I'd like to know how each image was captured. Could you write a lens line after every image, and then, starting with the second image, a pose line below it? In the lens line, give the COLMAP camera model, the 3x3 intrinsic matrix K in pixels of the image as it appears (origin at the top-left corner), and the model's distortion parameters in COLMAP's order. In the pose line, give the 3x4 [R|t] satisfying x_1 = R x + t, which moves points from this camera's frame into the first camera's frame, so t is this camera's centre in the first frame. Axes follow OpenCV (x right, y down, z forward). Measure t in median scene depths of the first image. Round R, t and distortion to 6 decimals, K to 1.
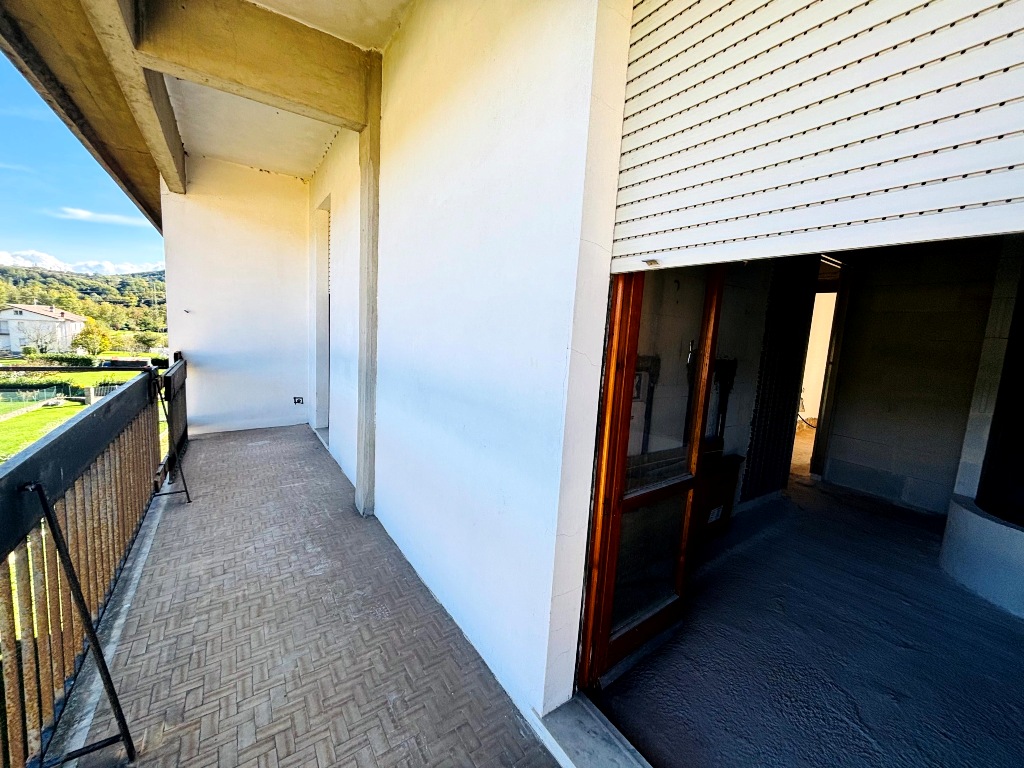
lens RADIAL K [[413.3, 0, 512.0], [0, 413.3, 384.0], [0, 0, 1]] dist [0.020437, -0.008982]
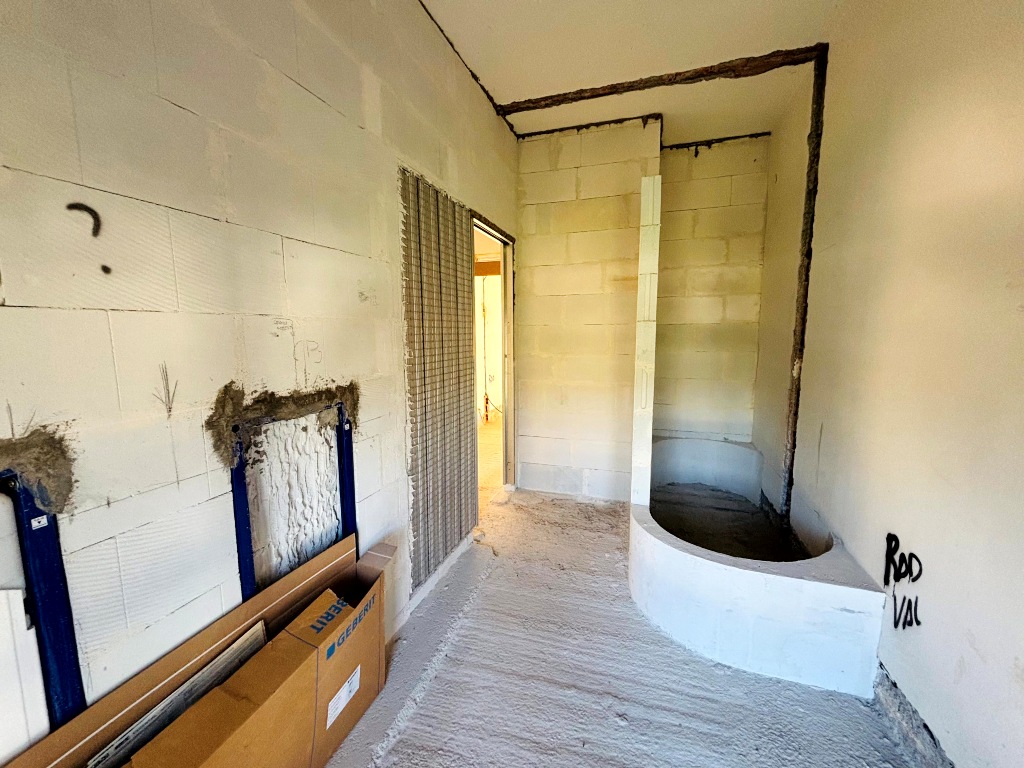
lens RADIAL K [[413.3, 0, 512.0], [0, 413.3, 384.0], [0, 0, 1]] dist [0.020437, -0.008982]
pose [[0.802503, -0.140457, 0.579880, 0.352296], [0.128463, 0.989777, 0.061960, -0.059526], [-0.582655, 0.024770, 0.812342, 0.389433]]
